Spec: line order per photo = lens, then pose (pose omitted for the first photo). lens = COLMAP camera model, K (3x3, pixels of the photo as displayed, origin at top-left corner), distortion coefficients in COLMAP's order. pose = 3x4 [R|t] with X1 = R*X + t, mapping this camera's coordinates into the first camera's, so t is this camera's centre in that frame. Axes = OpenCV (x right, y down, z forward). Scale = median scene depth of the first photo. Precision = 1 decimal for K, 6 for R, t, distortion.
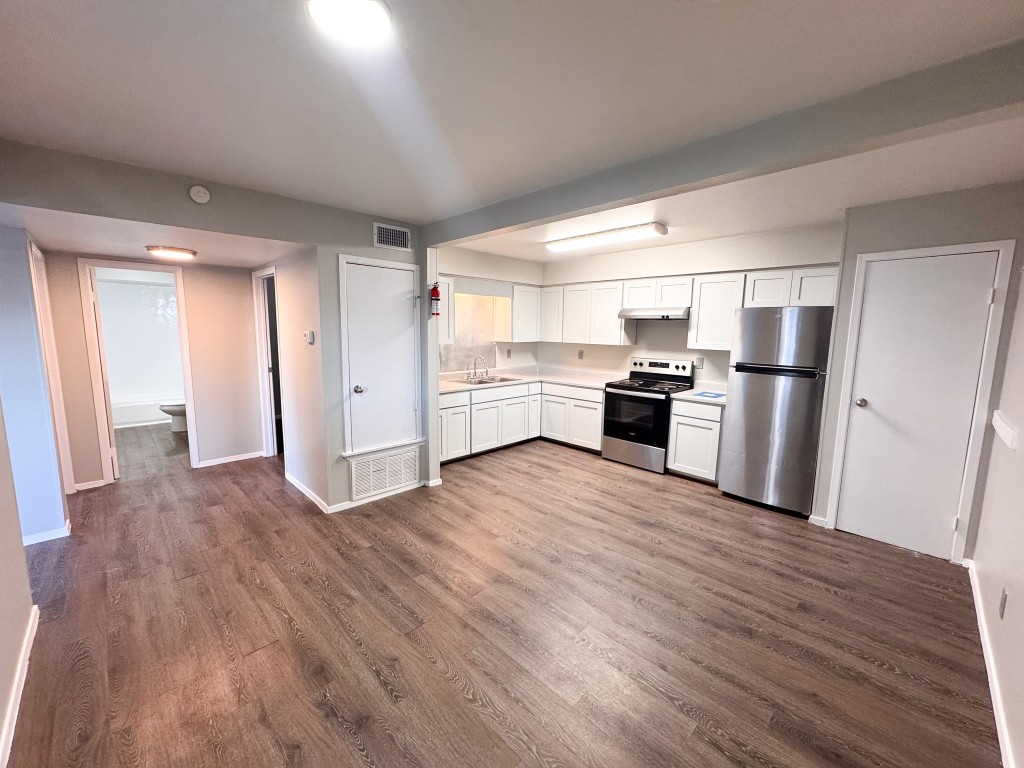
lens RADIAL K [[409.6, 0, 510.8], [0, 409.6, 378.3], [0, 0, 1]] dist [-0.000640, 0.000782]
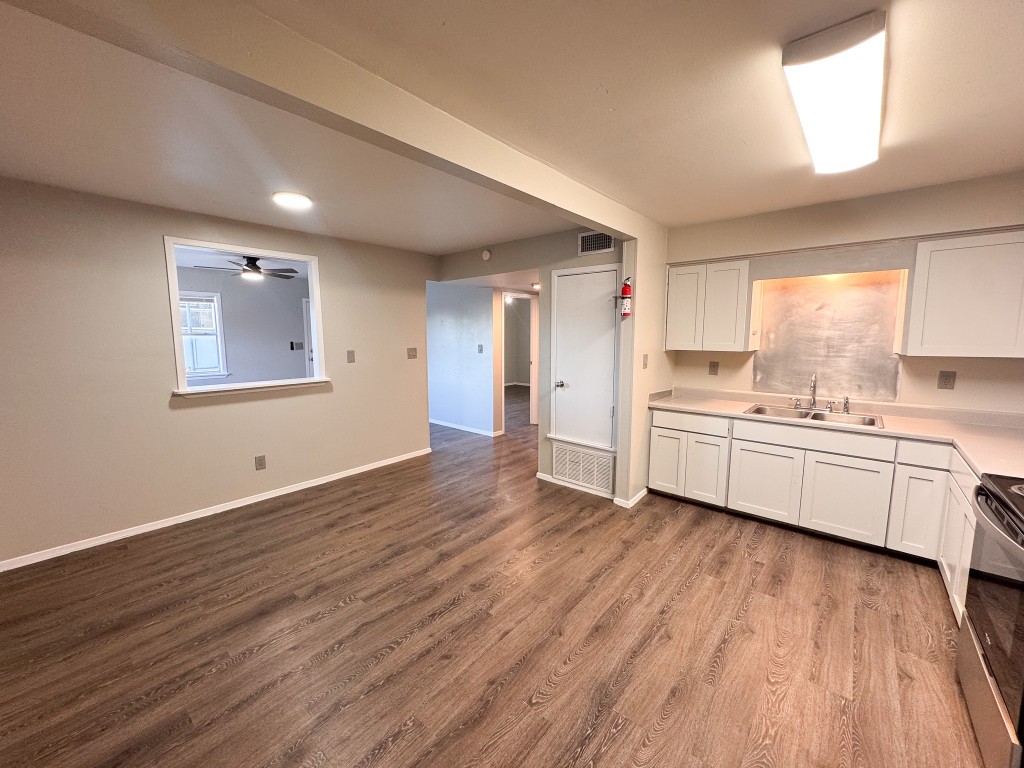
lens RADIAL K [[409.6, 0, 516.7], [0, 409.6, 382.3], [0, 0, 1]] dist [-0.000640, 0.000782]
pose [[0.082855, 0.107562, -0.990740, 0.757688], [-0.119281, 0.988082, 0.097298, -0.075554], [0.989397, 0.110115, 0.094698, 0.759206]]
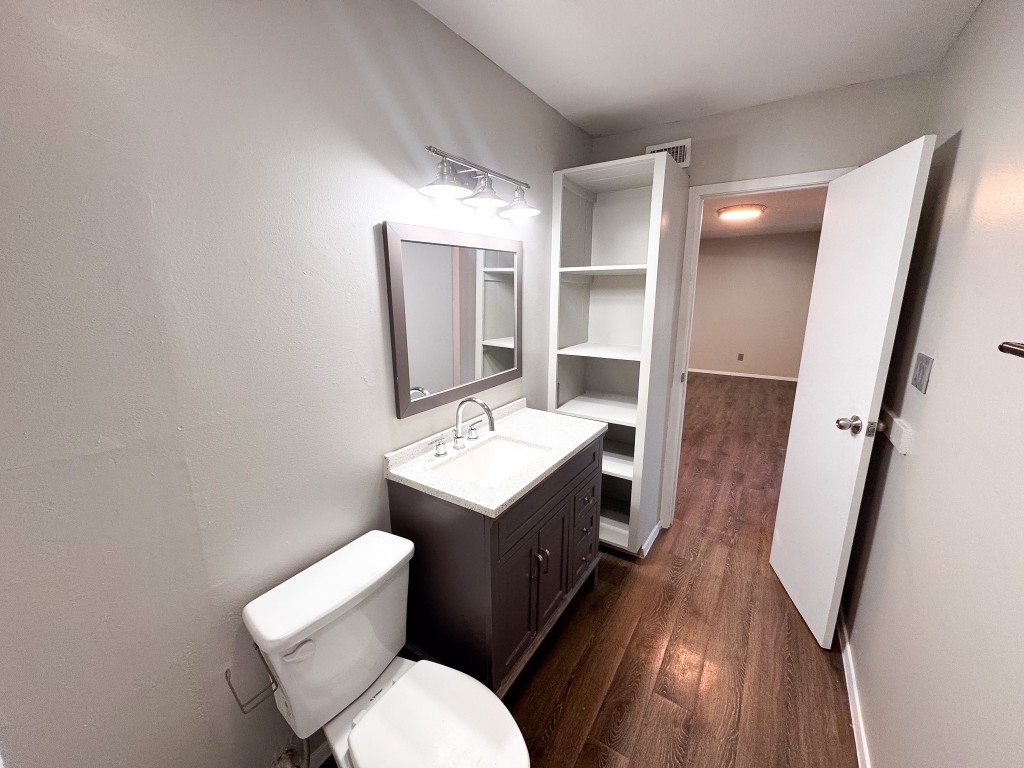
lens RADIAL K [[409.6, 0, 517.4], [0, 409.6, 385.2], [0, 0, 1]] dist [-0.000640, 0.000782]
pose [[-0.223610, -0.238831, 0.944965, -1.595402], [0.111552, 0.956872, 0.268238, -0.225843], [-0.968274, 0.165393, -0.187324, 1.650936]]
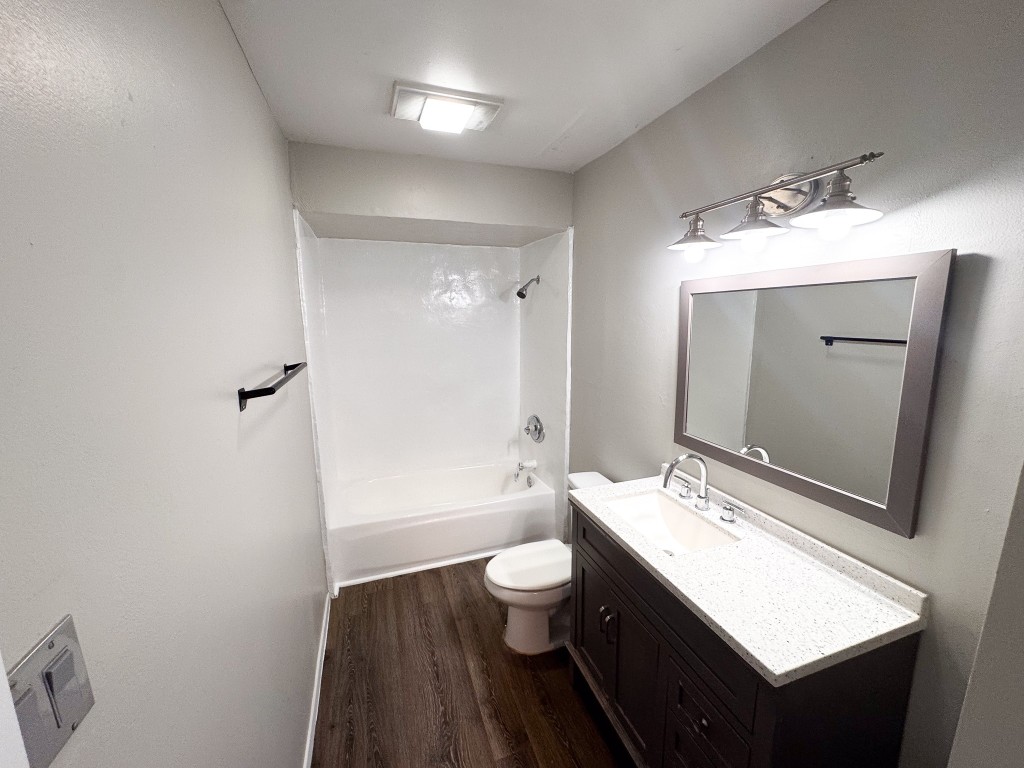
lens RADIAL K [[409.6, 0, 509.3], [0, 409.6, 386.1], [0, 0, 1]] dist [-0.000640, 0.000782]
pose [[0.900904, 0.052693, -0.430808, -1.157861], [-0.030461, 0.997832, 0.058346, -0.186313], [0.432949, -0.039441, 0.900555, 1.168345]]
